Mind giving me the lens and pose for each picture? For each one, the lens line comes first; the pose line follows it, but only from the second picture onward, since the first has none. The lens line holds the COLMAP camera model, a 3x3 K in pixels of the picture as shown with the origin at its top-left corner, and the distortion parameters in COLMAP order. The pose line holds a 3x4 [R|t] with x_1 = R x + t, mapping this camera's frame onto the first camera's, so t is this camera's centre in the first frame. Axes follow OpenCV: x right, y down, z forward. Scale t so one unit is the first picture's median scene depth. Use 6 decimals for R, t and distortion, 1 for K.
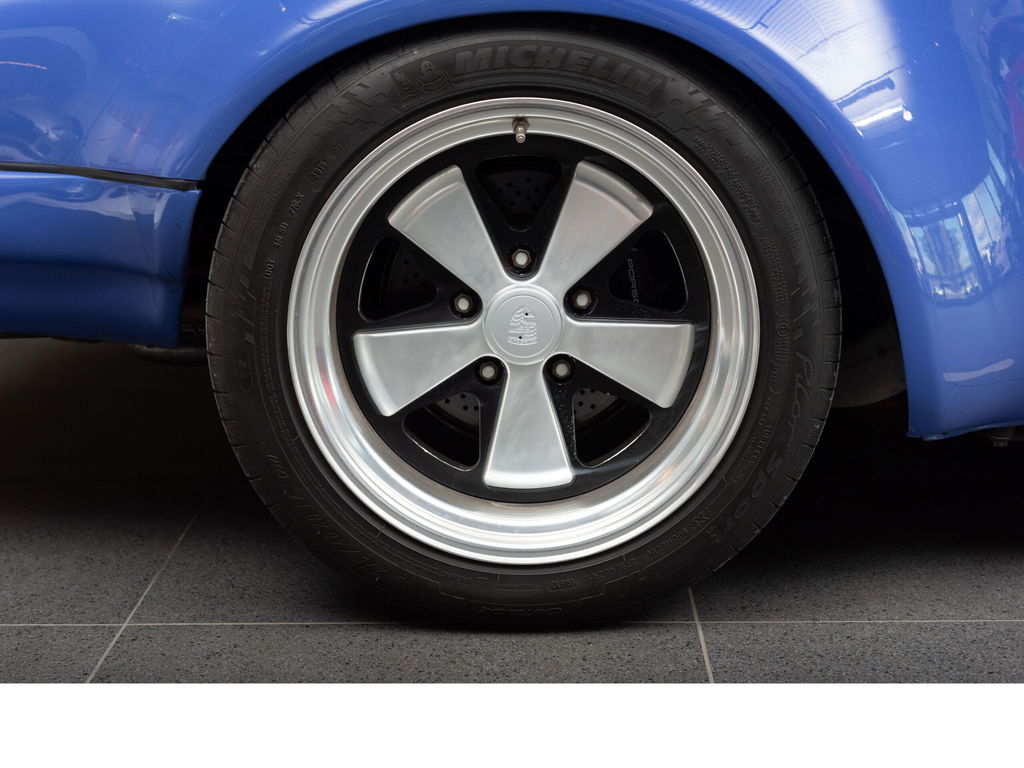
lens RADIAL K [[1911.1, 0, 512.0], [0, 1911.1, 384.0], [0, 0, 1]] dist [0.020750, 0.046134]
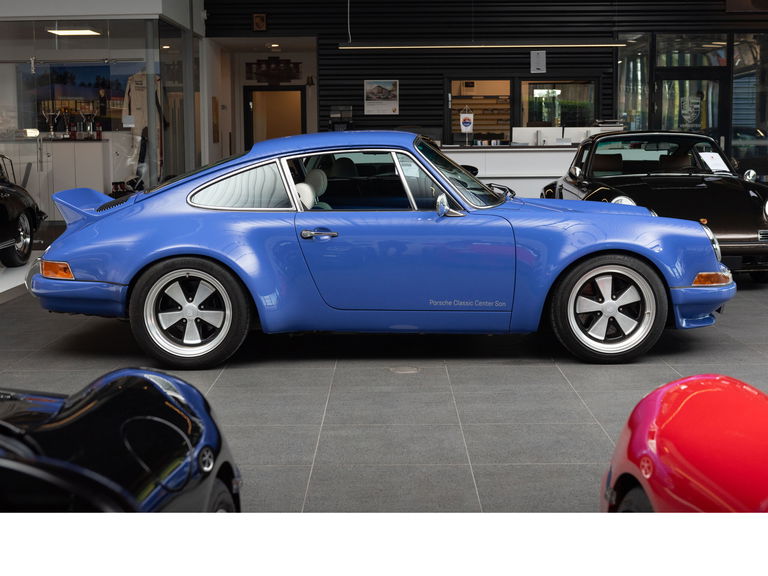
lens RADIAL K [[1150.6, 0, 384.0], [0, 1150.6, 288.0], [0, 0, 1]] dist [-0.012004, -0.003390]
pose [[0.999859, -0.001453, -0.016730, 0.582780], [0.000429, 0.998131, -0.061103, 0.095787], [0.016787, 0.061088, 0.997991, -2.106384]]
